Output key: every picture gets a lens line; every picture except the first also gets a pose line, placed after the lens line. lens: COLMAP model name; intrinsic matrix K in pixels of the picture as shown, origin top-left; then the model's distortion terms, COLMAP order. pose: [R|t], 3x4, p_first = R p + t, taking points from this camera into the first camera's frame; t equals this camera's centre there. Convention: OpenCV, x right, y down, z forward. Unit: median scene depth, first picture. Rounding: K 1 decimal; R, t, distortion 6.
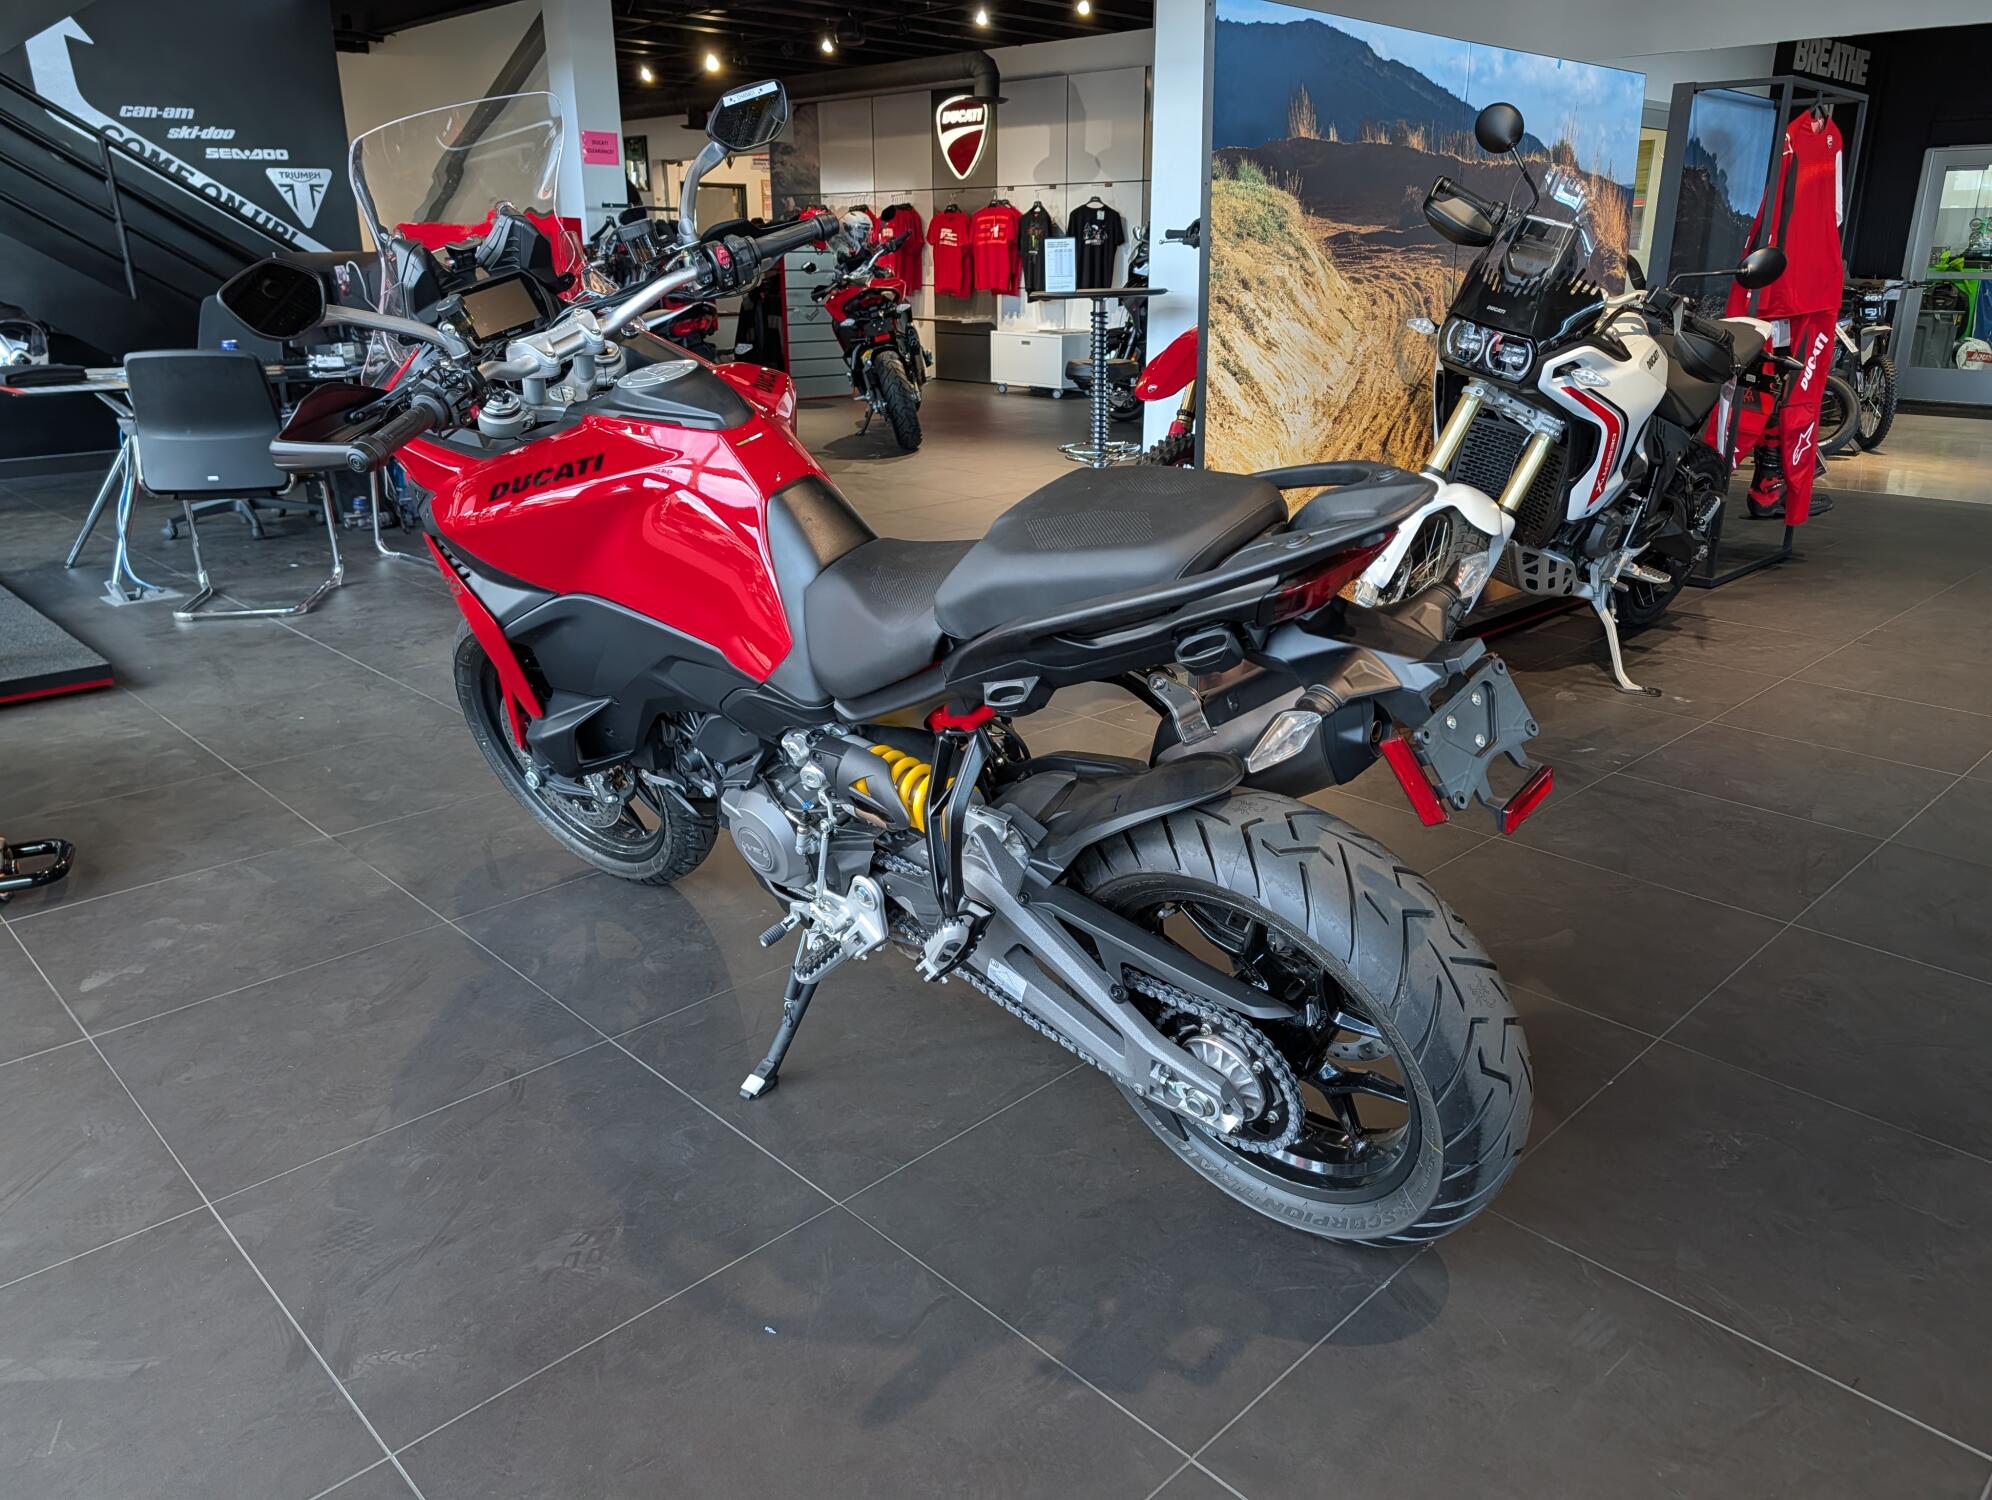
lens RADIAL K [[1425.4, 0, 1006.0], [0, 1425.4, 734.5], [0, 0, 1]] dist [0.016465, -0.022779]
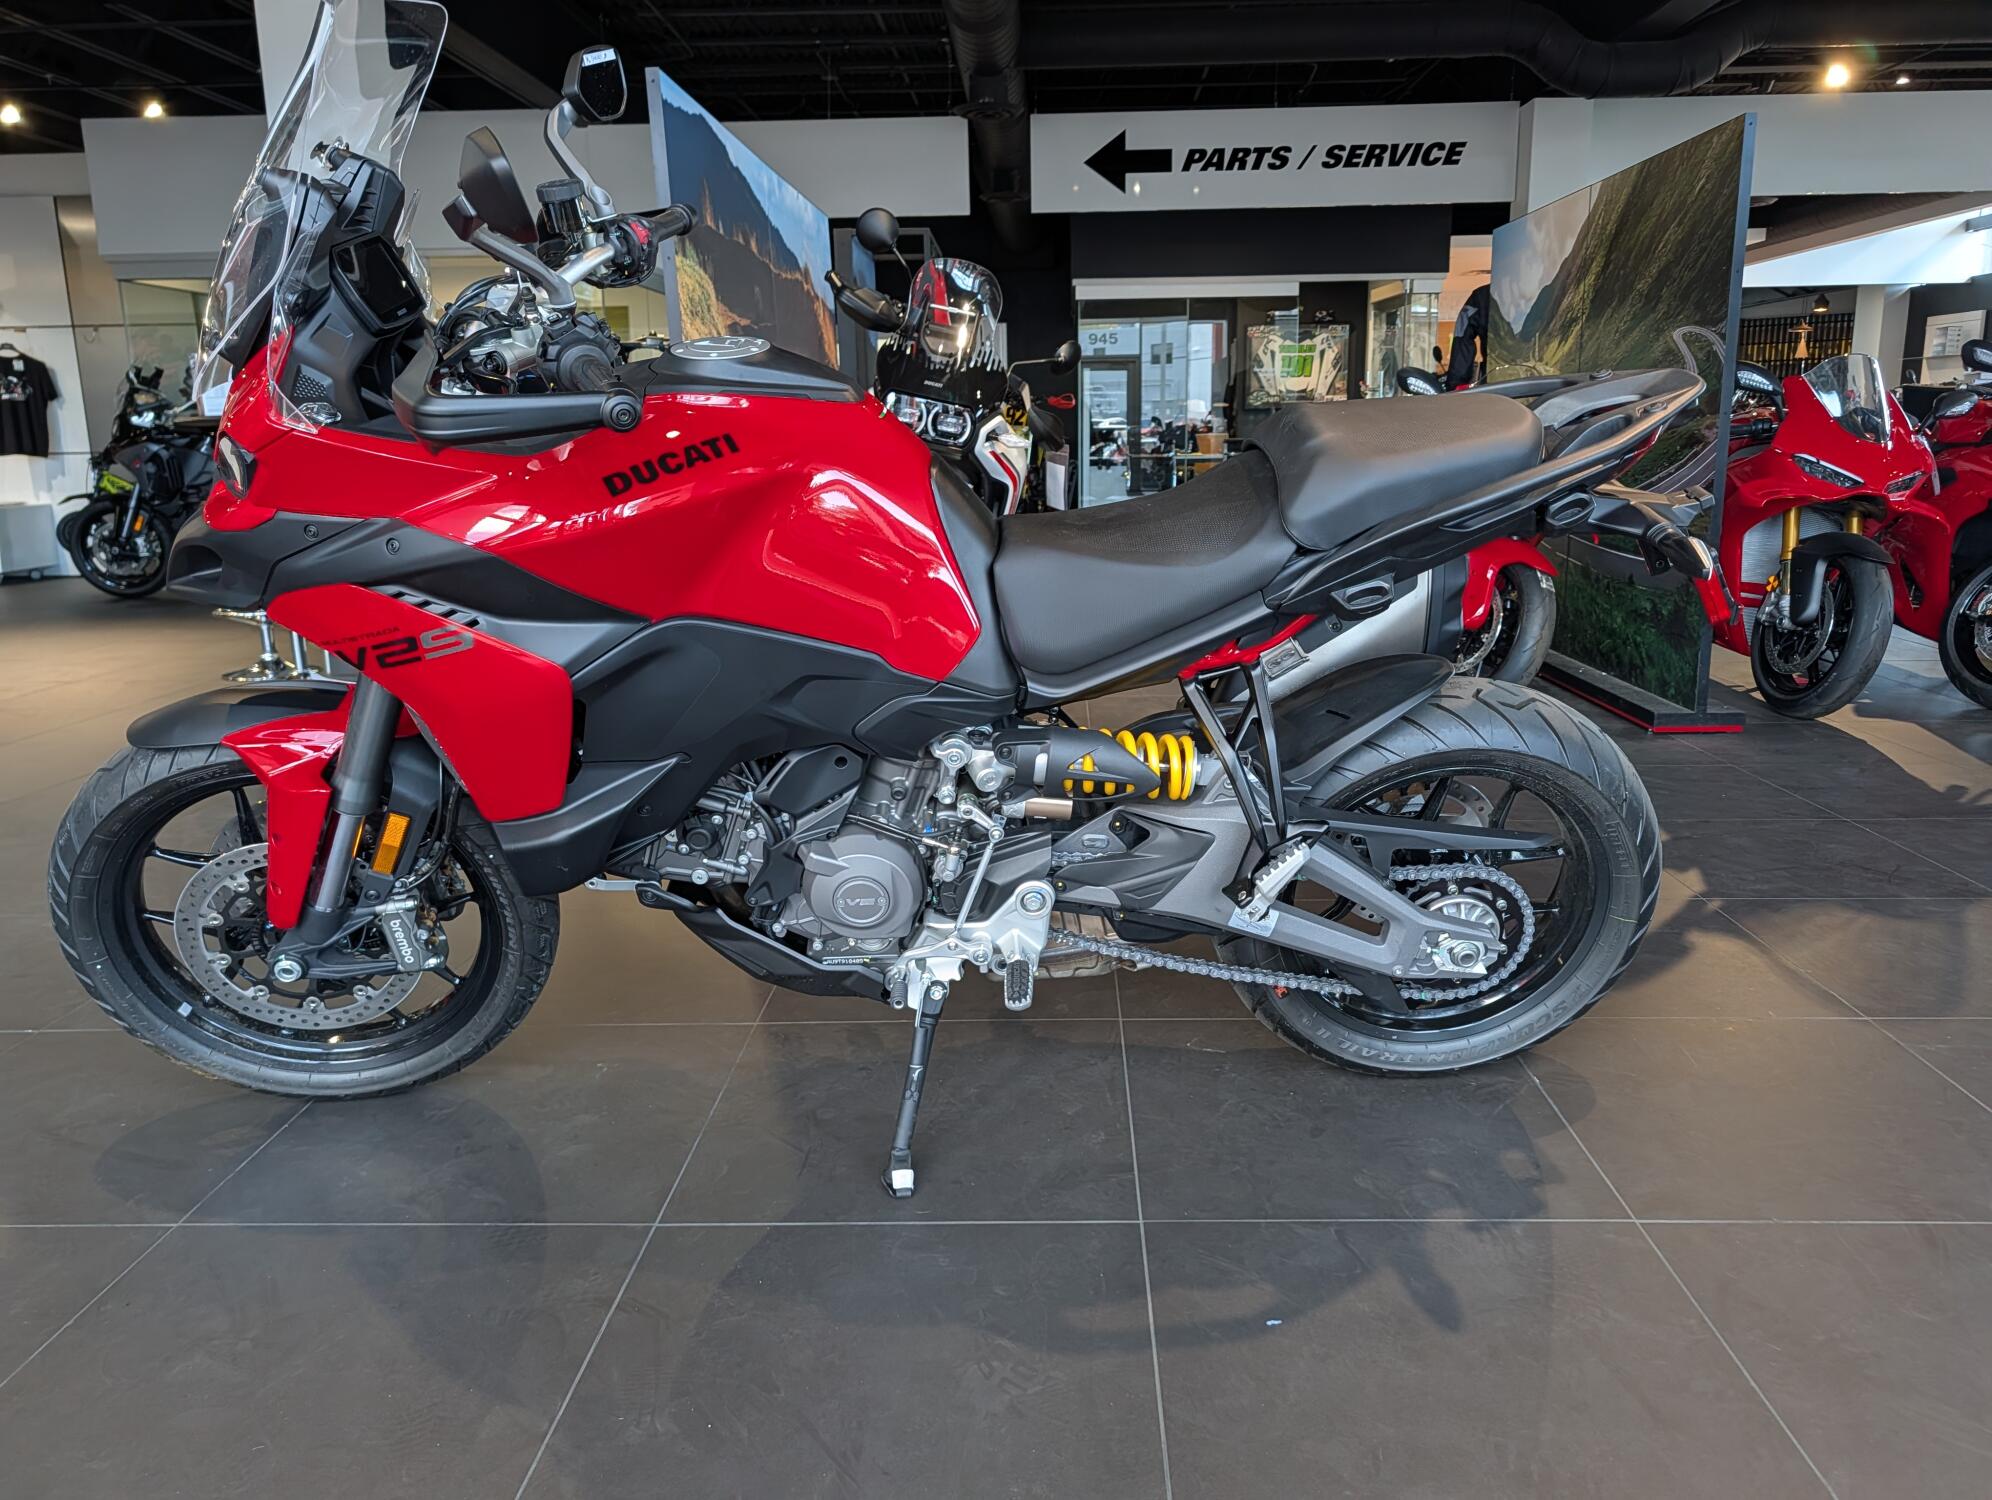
lens RADIAL K [[1425.4, 0, 1005.6], [0, 1425.4, 748.9], [0, 0, 1]] dist [0.016465, -0.022779]
pose [[0.716578, -0.159007, 0.679141, -0.647768], [0.235195, 0.971729, -0.020650, 0.027732], [-0.656658, 0.174528, 0.733717, 0.284284]]
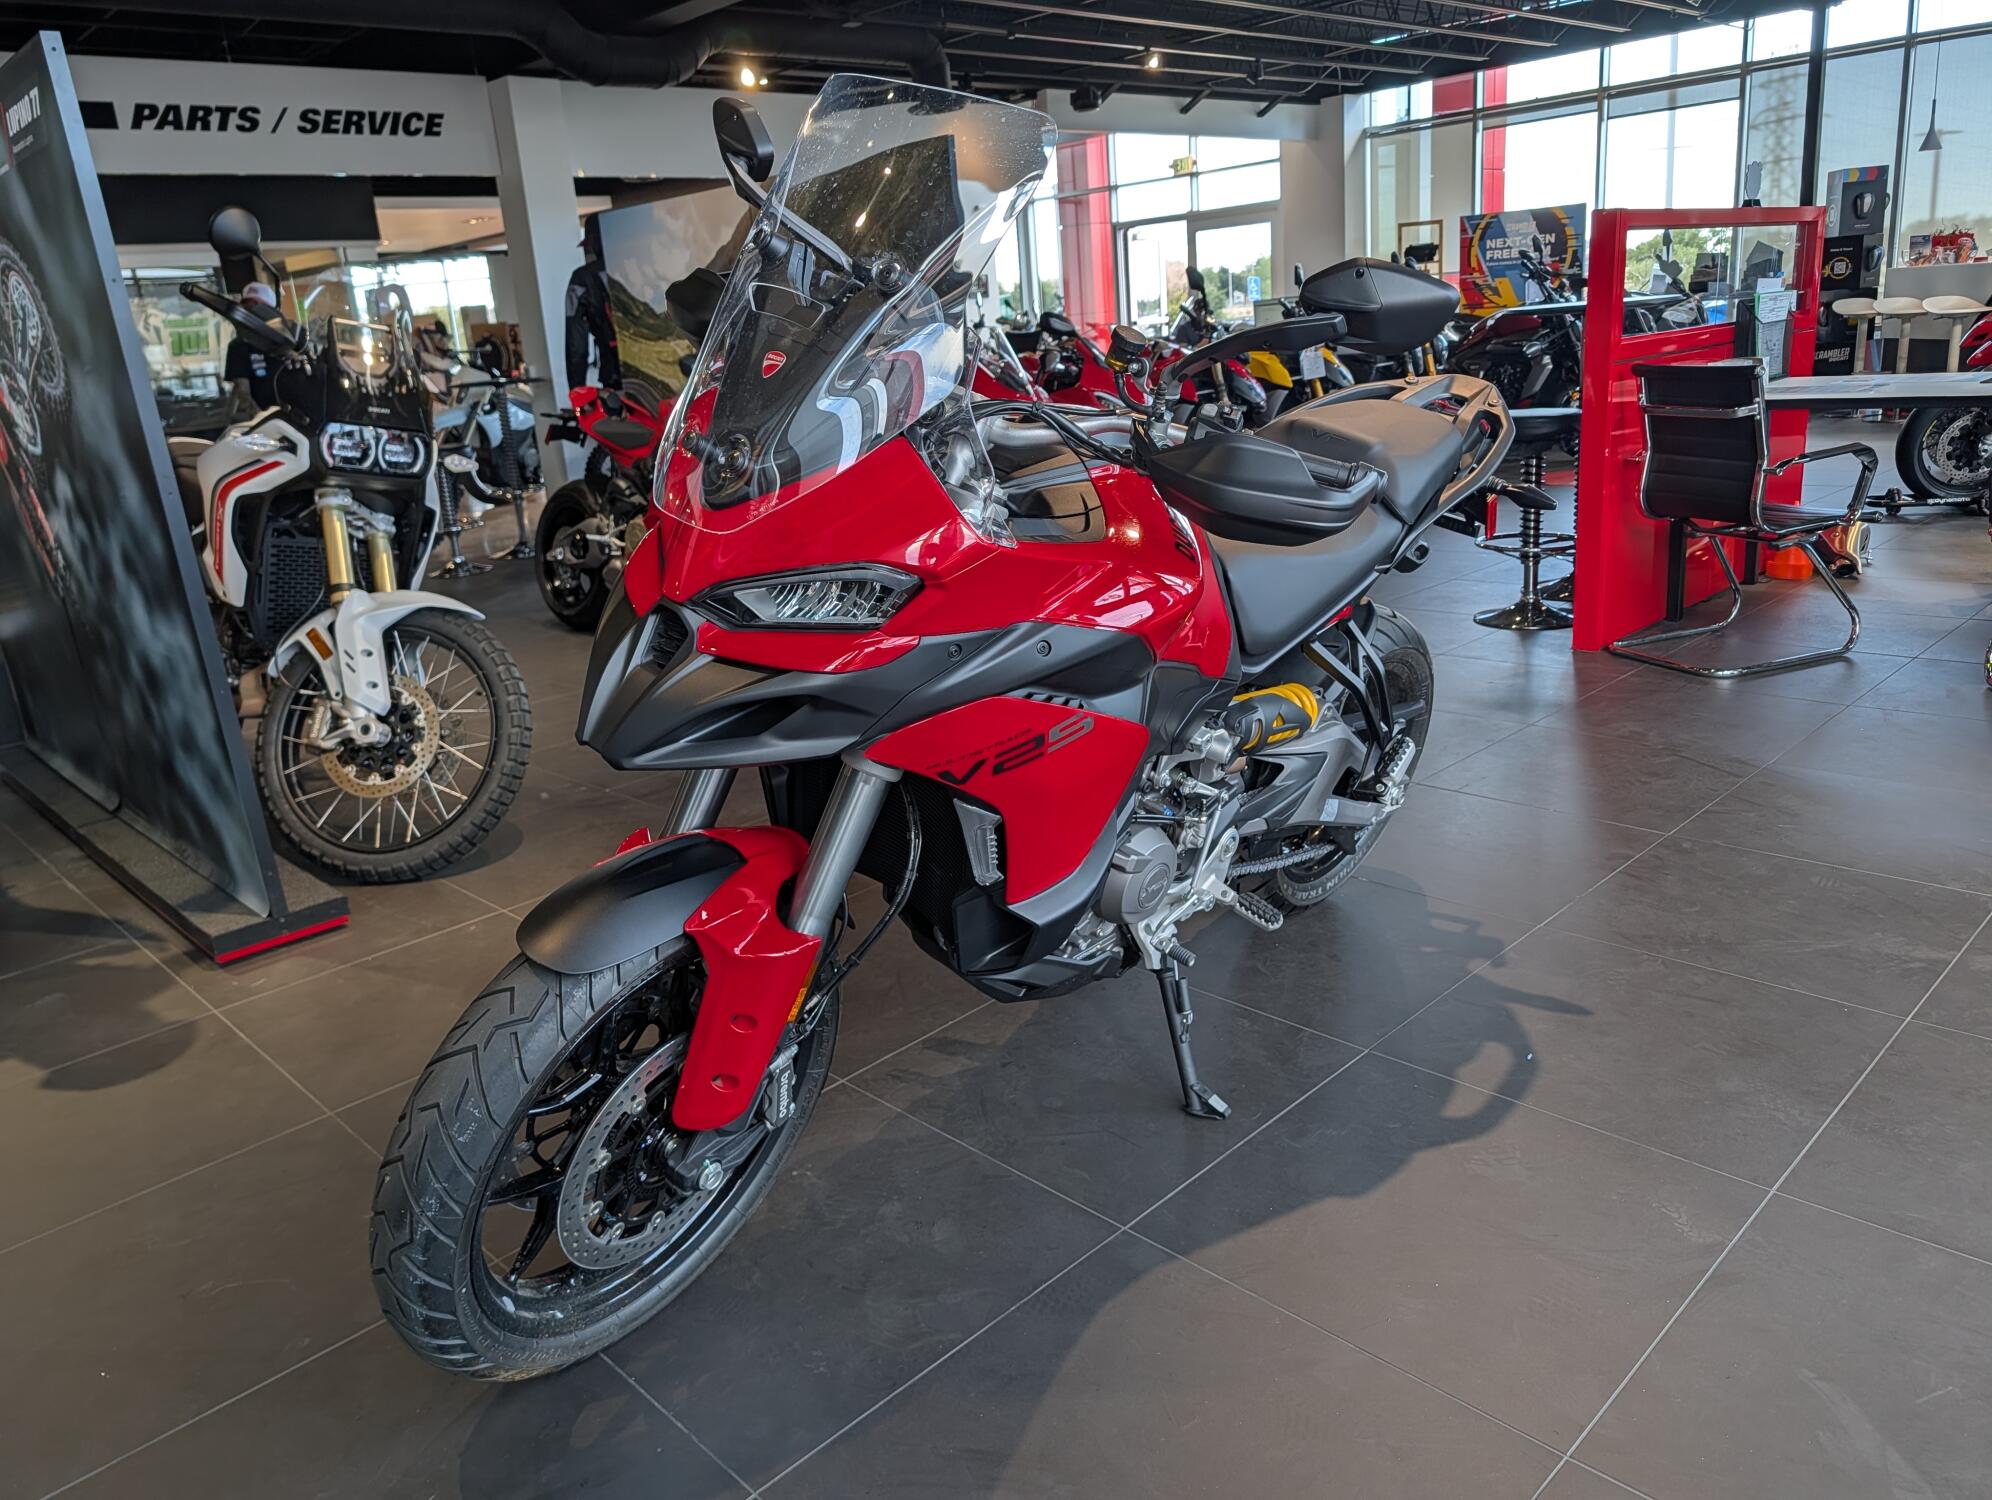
lens RADIAL K [[1425.4, 0, 984.6], [0, 1425.4, 740.5], [0, 0, 1]] dist [0.016465, -0.022779]
pose [[0.009863, -0.277403, 0.960703, -1.028972], [0.393753, 0.884206, 0.251272, -0.282805], [-0.919163, 0.375801, 0.117950, 0.908114]]
